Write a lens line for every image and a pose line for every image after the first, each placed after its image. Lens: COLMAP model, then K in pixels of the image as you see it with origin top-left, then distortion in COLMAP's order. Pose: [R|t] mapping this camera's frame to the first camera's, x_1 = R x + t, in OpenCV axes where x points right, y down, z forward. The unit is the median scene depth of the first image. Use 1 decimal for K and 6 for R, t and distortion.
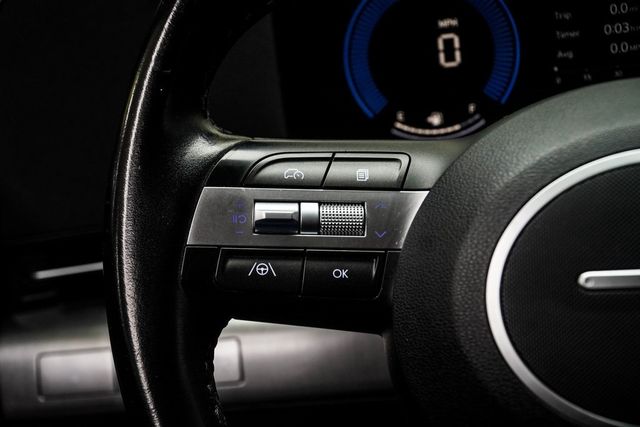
lens RADIAL K [[1092.9, 0, 320.0], [0, 1092.9, 213.5], [0, 0, 1]] dist [-0.022193, 0.025406]
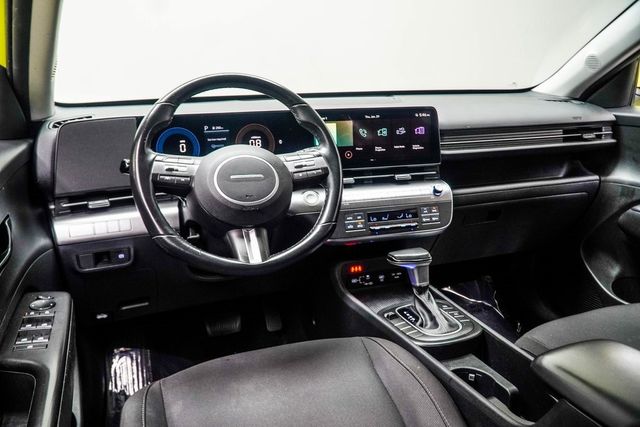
lens RADIAL K [[496.9, 0, 320.0], [0, 496.9, 213.5], [0, 0, 1]] dist [-0.010105, -0.005529]
pose [[0.847242, -0.004021, 0.531192, -0.661369], [0.068011, 0.992563, -0.100963, 0.483298], [-0.526836, 0.121667, 0.841214, -1.243214]]
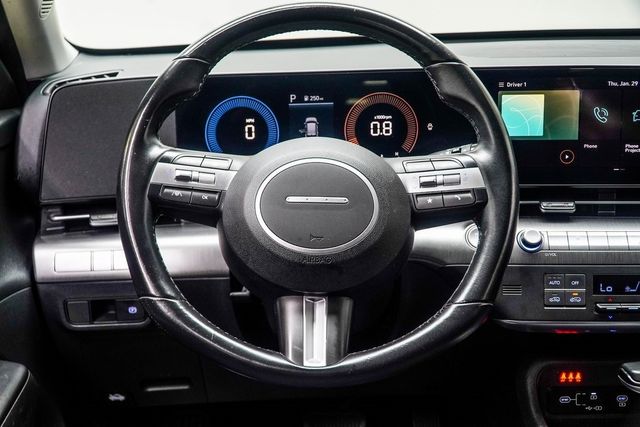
lens RADIAL K [[794.0, 0, 320.0], [0, 794.0, 213.5], [0, 0, 1]] dist [-0.002219, -0.234674]
pose [[0.977107, 0.073042, 0.199816, -0.096395], [-0.054102, 0.993649, -0.098662, 0.280438], [-0.205754, 0.085593, 0.974853, -1.038917]]
